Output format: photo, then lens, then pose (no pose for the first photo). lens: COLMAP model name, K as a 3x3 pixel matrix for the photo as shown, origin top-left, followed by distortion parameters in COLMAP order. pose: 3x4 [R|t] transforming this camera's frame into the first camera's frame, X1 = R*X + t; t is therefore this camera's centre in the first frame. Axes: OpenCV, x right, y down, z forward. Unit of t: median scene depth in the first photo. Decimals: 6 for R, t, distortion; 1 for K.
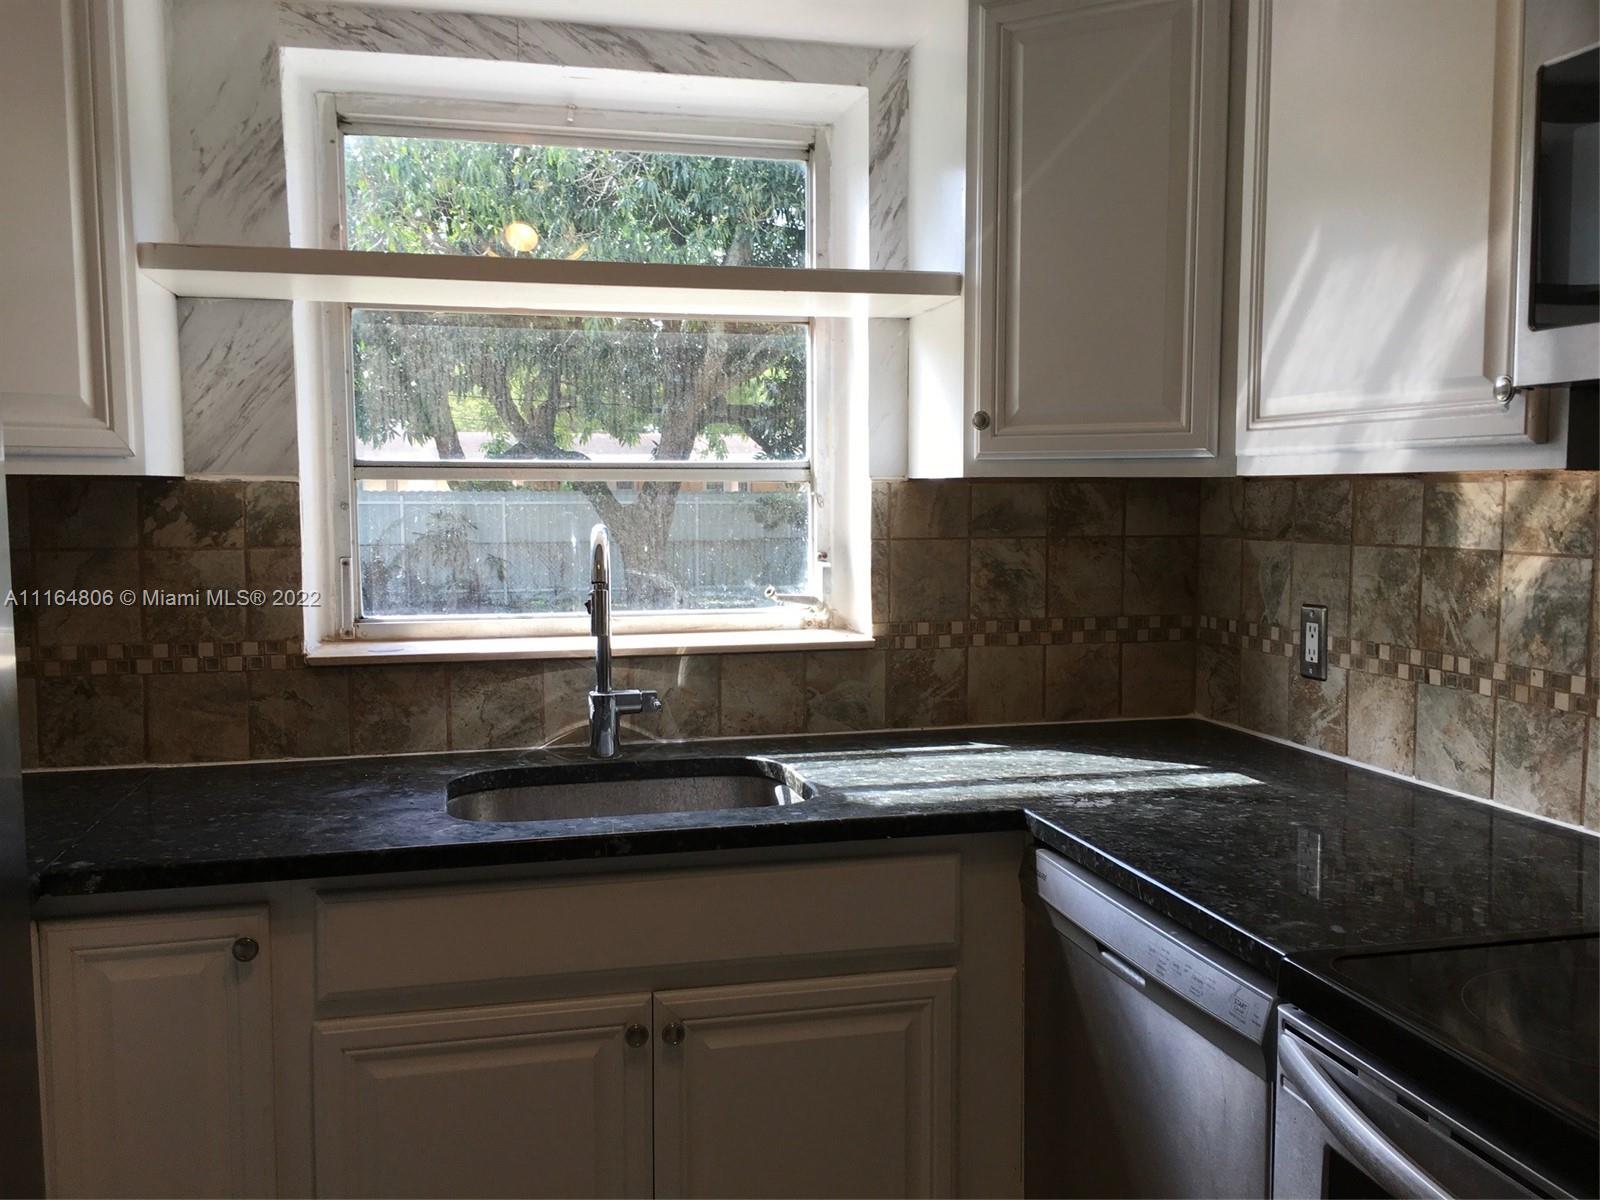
lens RADIAL K [[1368.9, 0, 784.9], [0, 1368.9, 600.6], [0, 0, 1]] dist [0.074815, -0.099665]
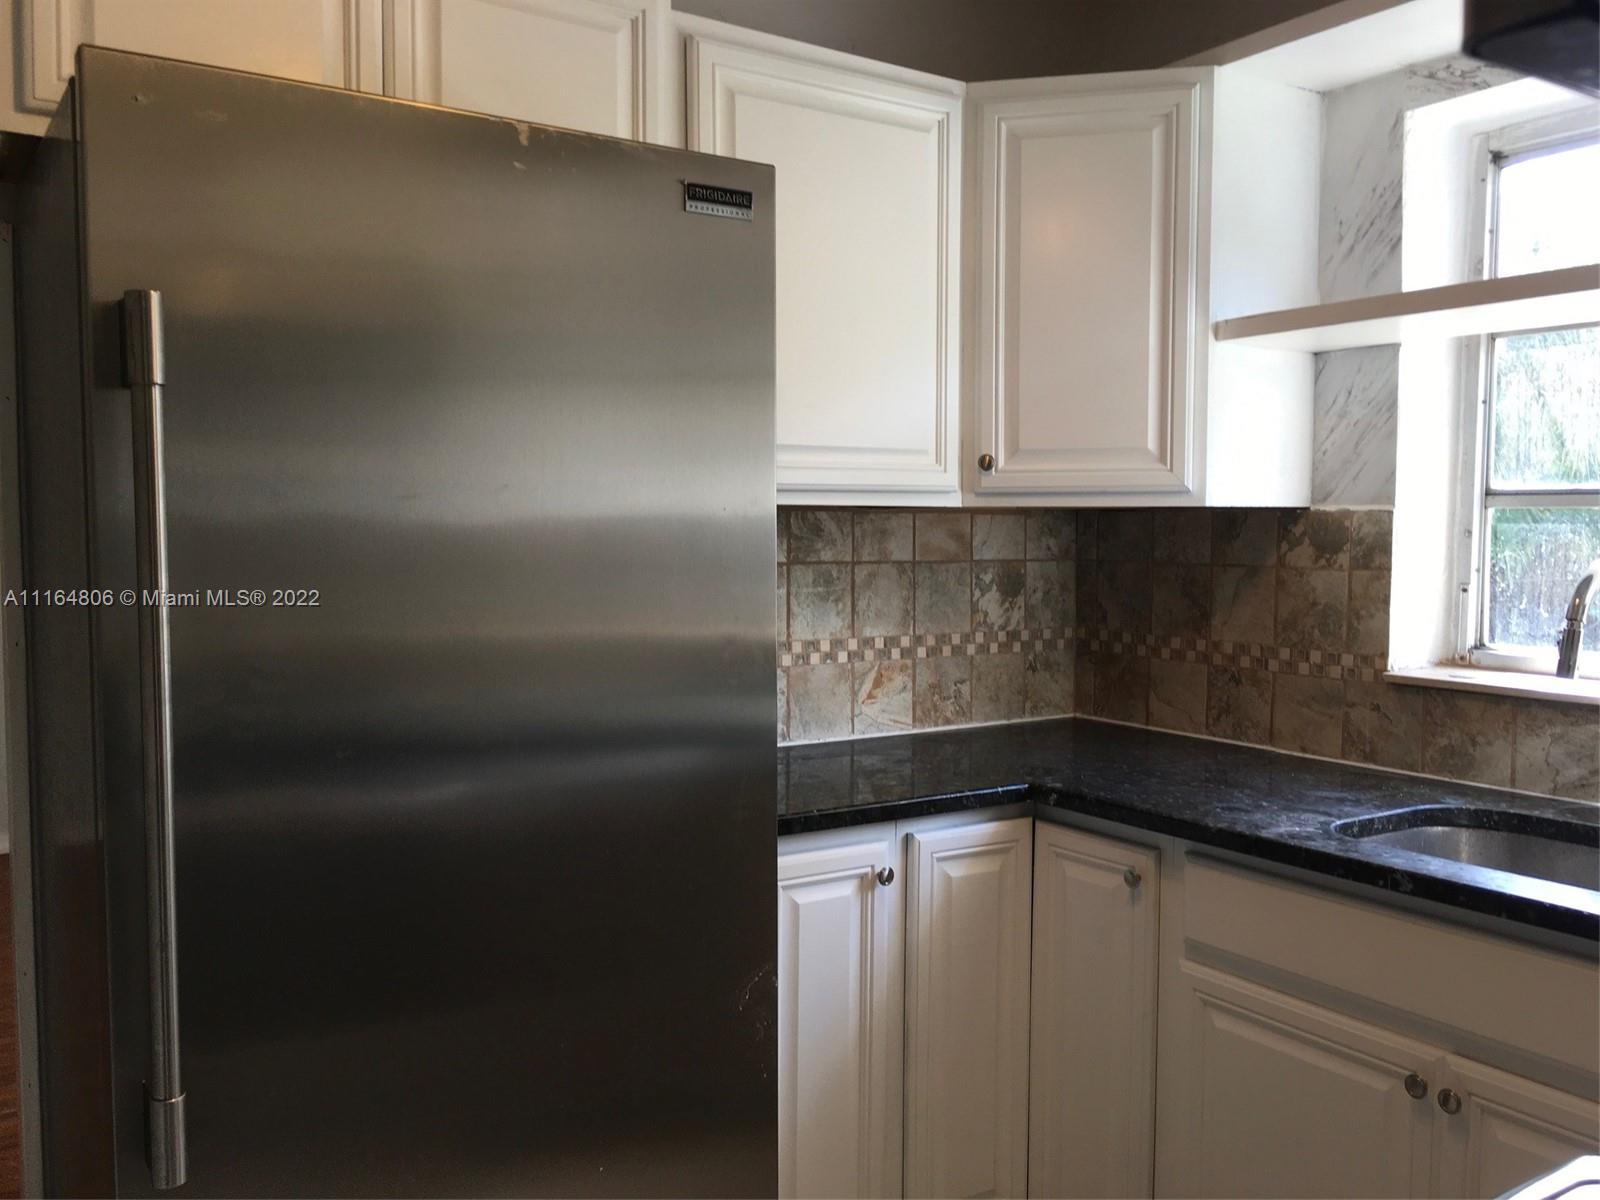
lens RADIAL K [[1368.9, 0, 784.9], [0, 1368.9, 600.6], [0, 0, 1]] dist [0.074815, -0.099665]
pose [[0.335796, 0.059165, -0.940075, 1.607513], [-0.077711, 0.996363, 0.034949, -0.053340], [0.938724, 0.061319, 0.339172, 0.606555]]
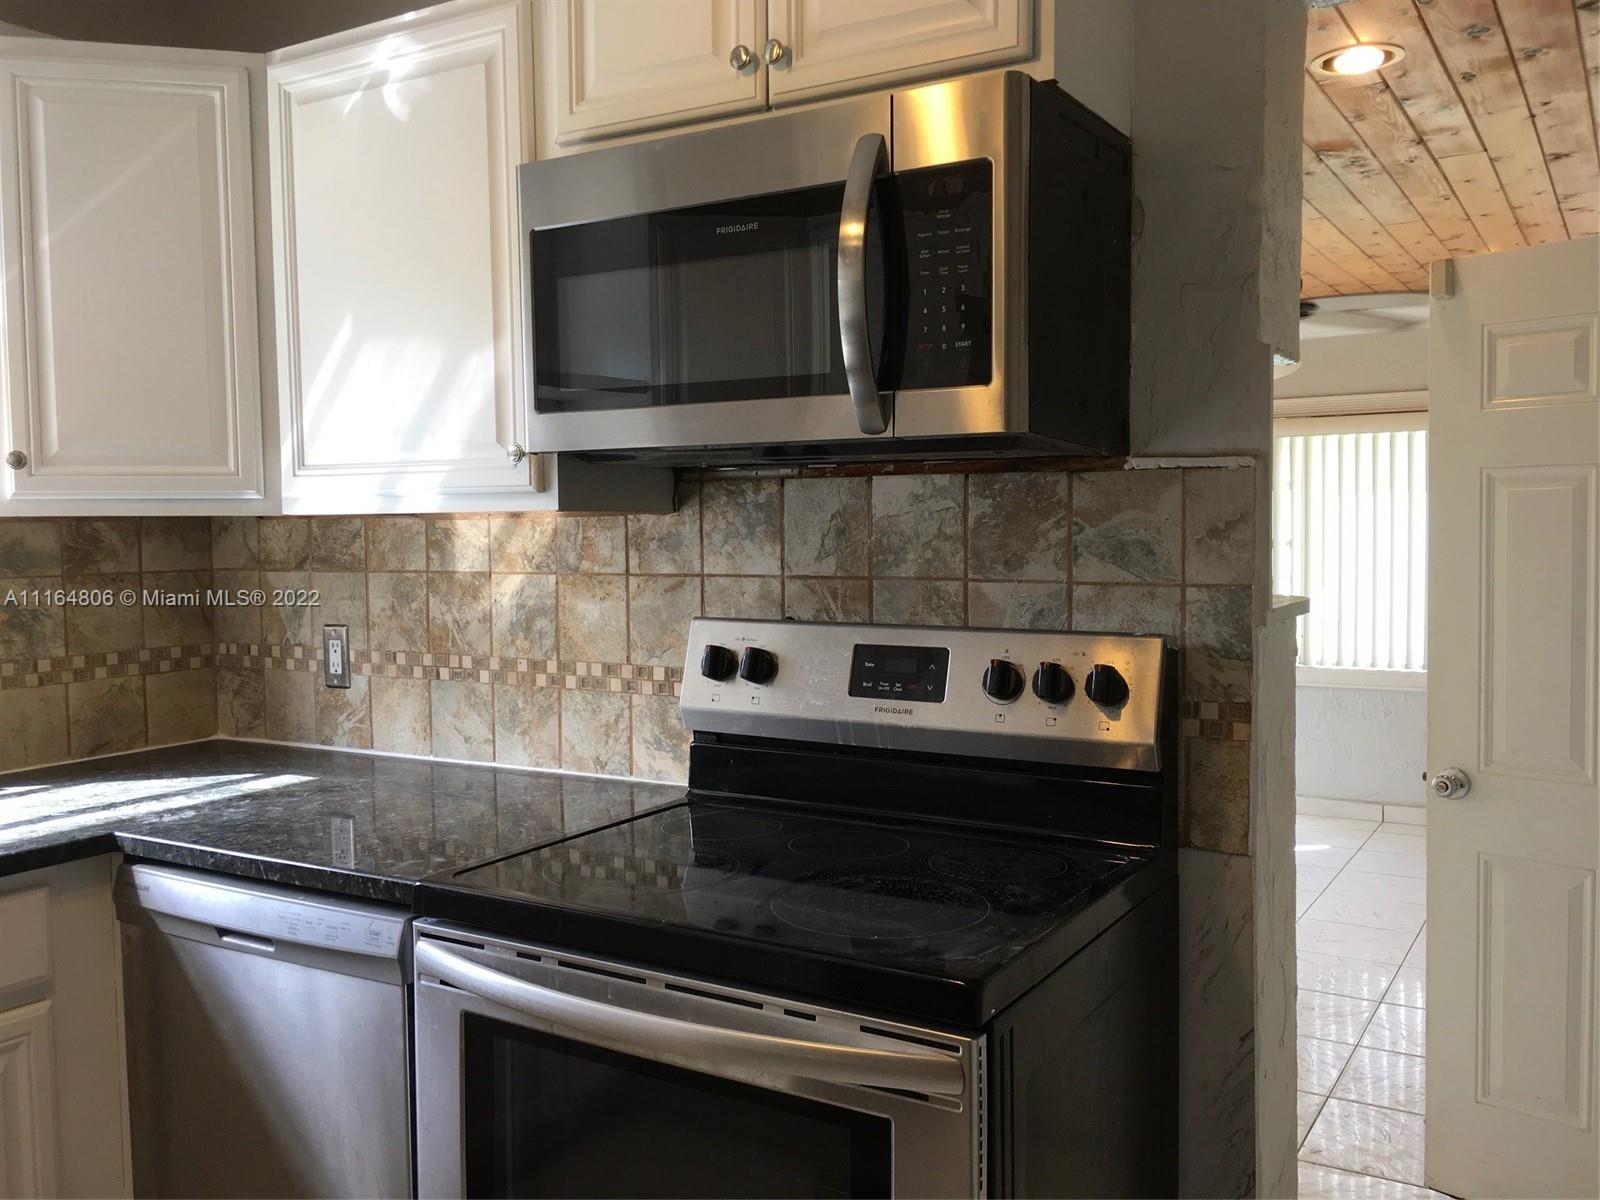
lens RADIAL K [[1368.9, 0, 784.9], [0, 1368.9, 600.6], [0, 0, 1]] dist [0.074815, -0.099665]
pose [[0.715230, -0.048396, 0.697211, -0.157135], [0.067261, 0.997735, 0.000258, 0.008117], [-0.695645, 0.046711, 0.716866, -0.103608]]
